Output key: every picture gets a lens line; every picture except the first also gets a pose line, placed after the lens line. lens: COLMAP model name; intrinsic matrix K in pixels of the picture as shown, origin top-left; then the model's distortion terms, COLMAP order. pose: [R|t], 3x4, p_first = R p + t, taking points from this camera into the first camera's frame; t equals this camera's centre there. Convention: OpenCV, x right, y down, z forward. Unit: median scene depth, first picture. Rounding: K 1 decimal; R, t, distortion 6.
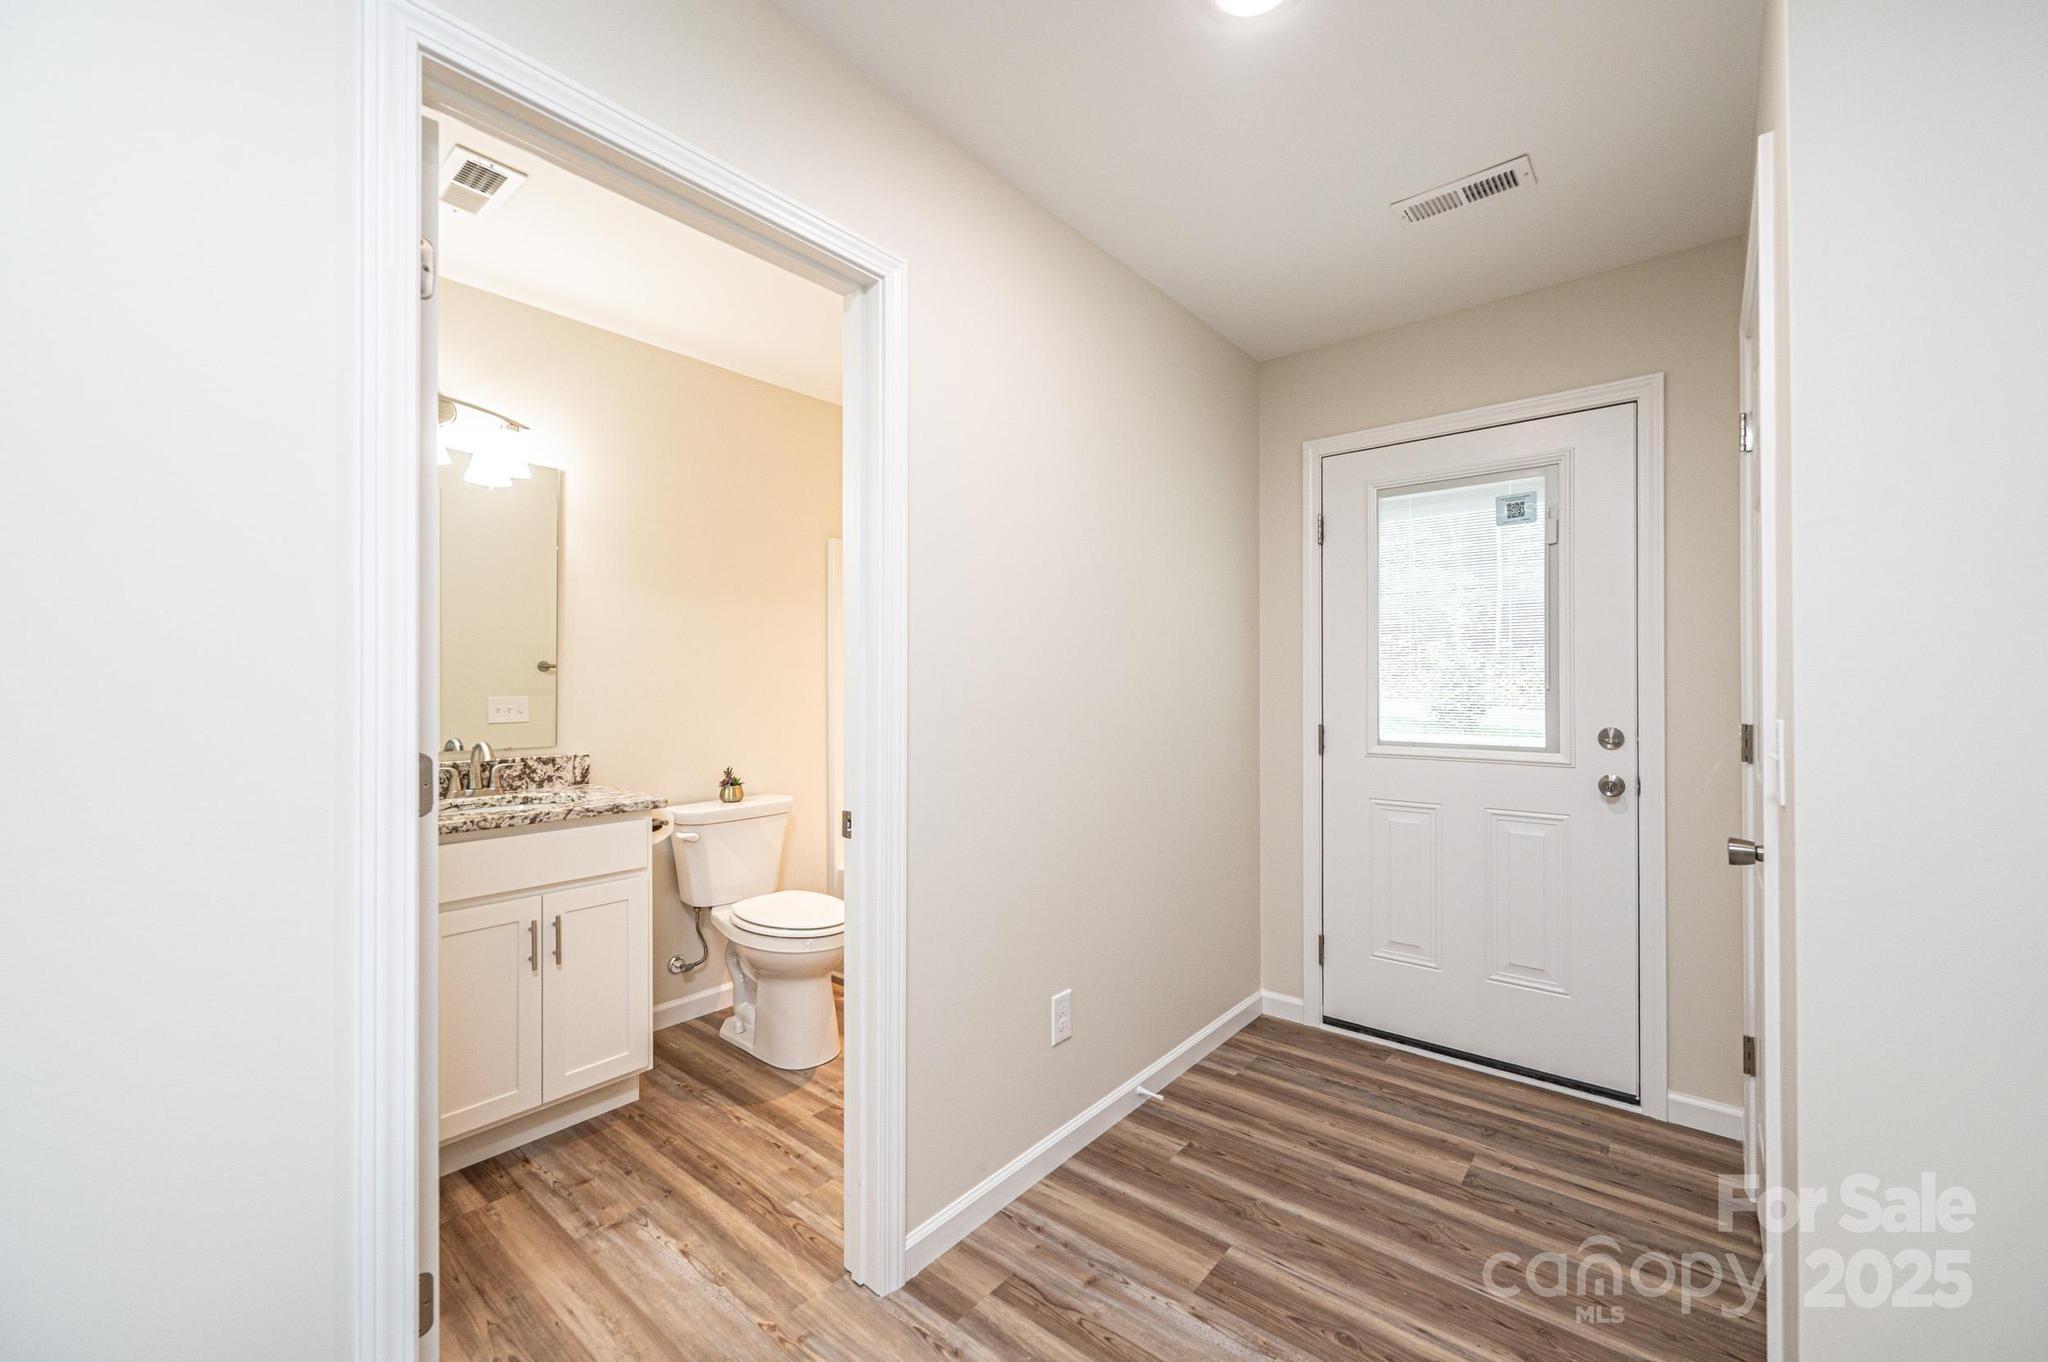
lens RADIAL K [[829.4, 0, 1018.3], [0, 829.4, 680.5], [0, 0, 1]] dist [0.008059, -0.000488]
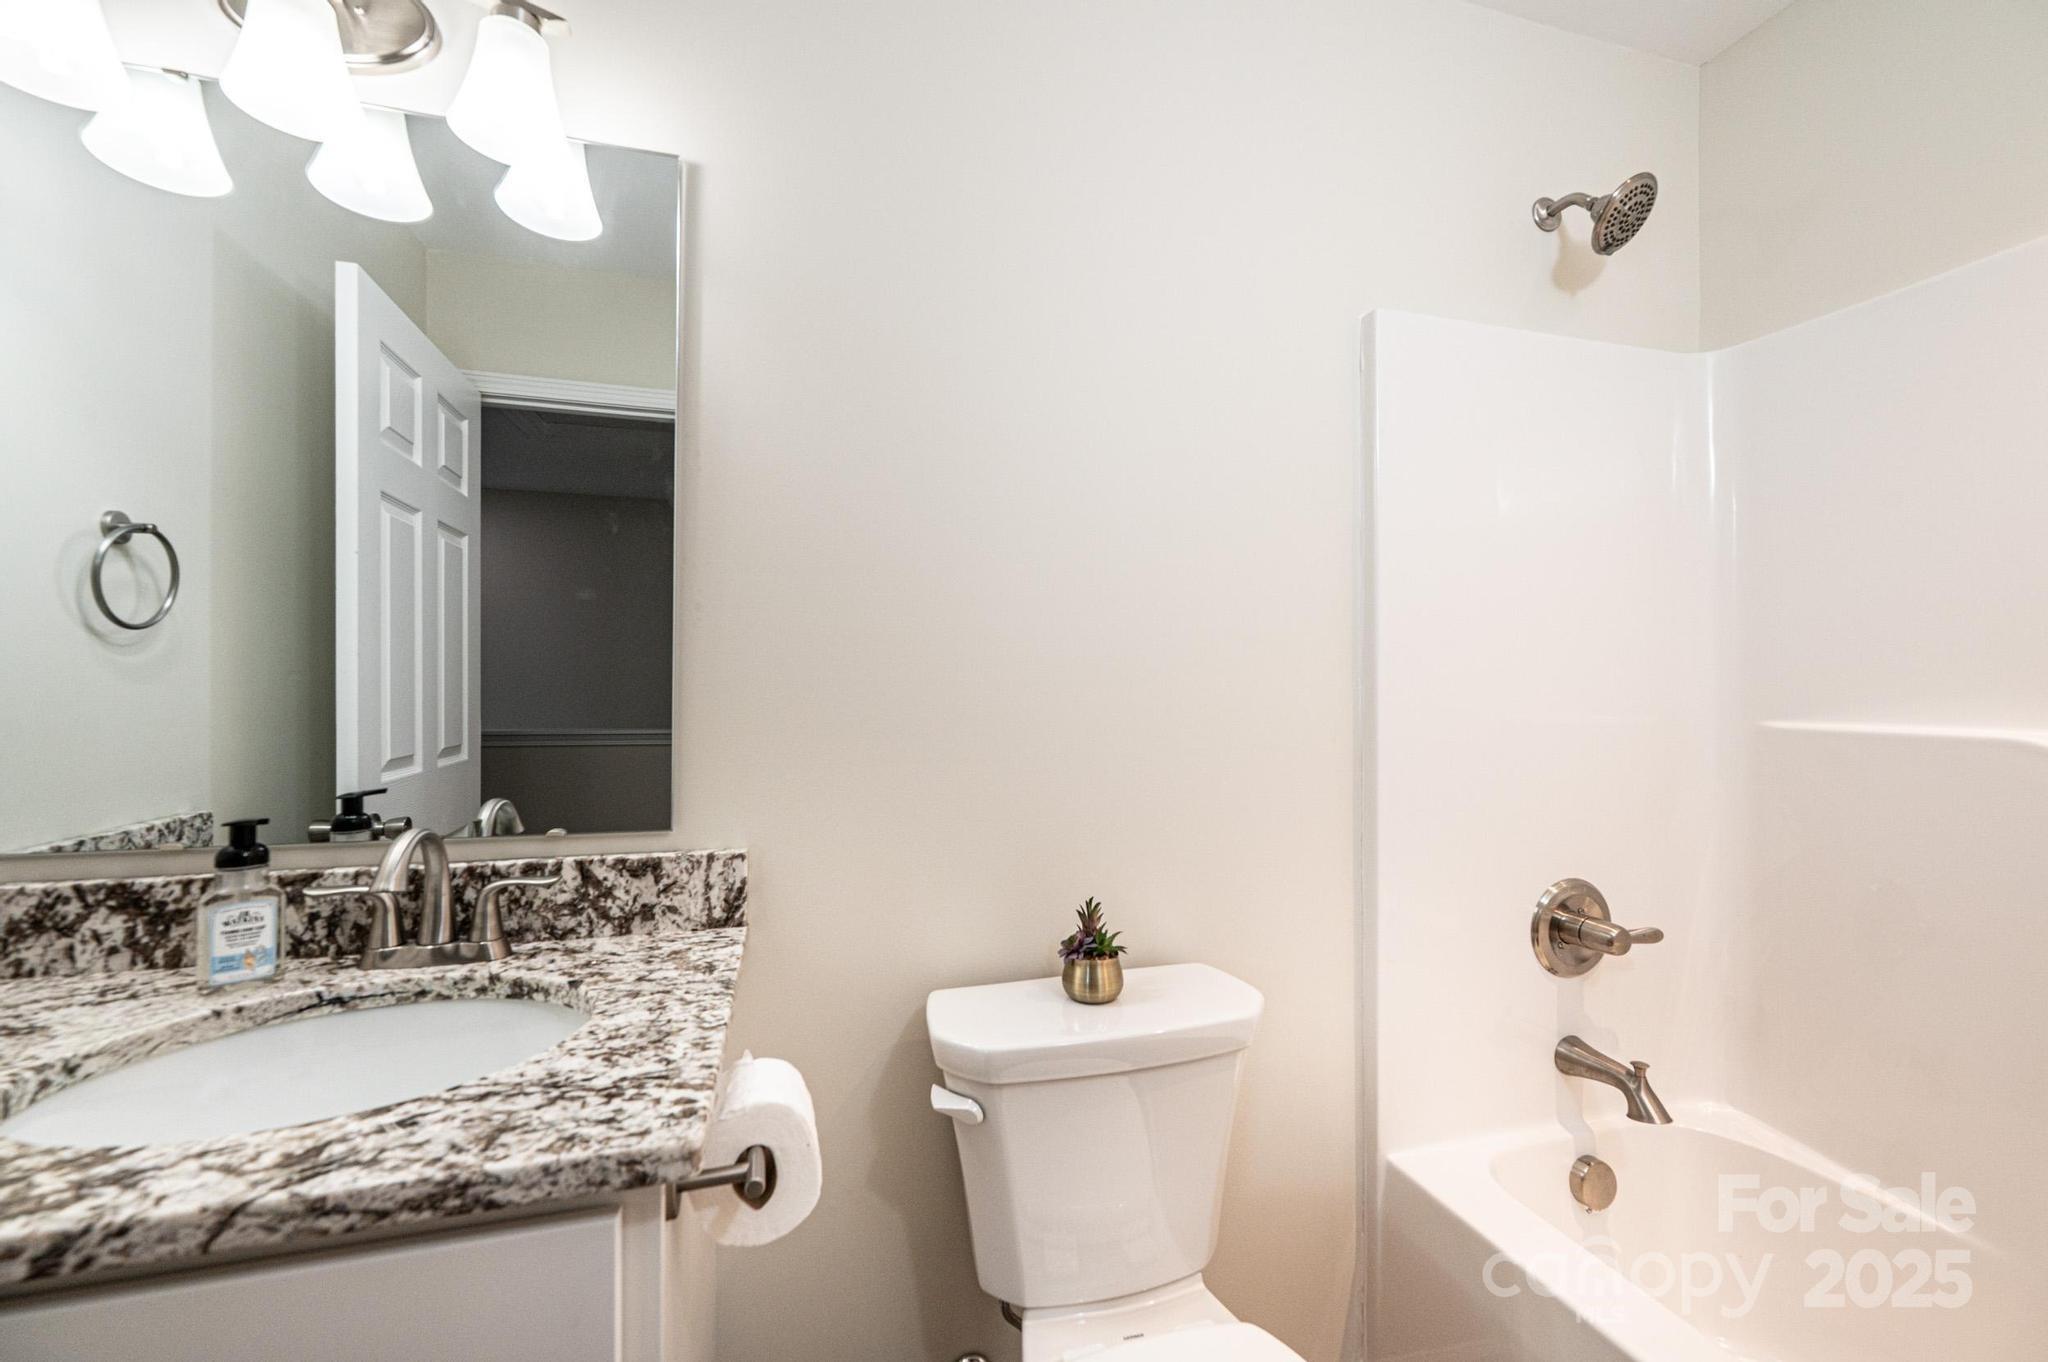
lens RADIAL K [[829.4, 0, 1022.6], [0, 829.4, 676.5], [0, 0, 1]] dist [0.008059, -0.000488]
pose [[0.817269, 0.006384, -0.576221, -0.177230], [-0.003891, 0.999977, 0.005560, -0.000501], [0.576243, -0.002302, 0.817275, 0.768157]]
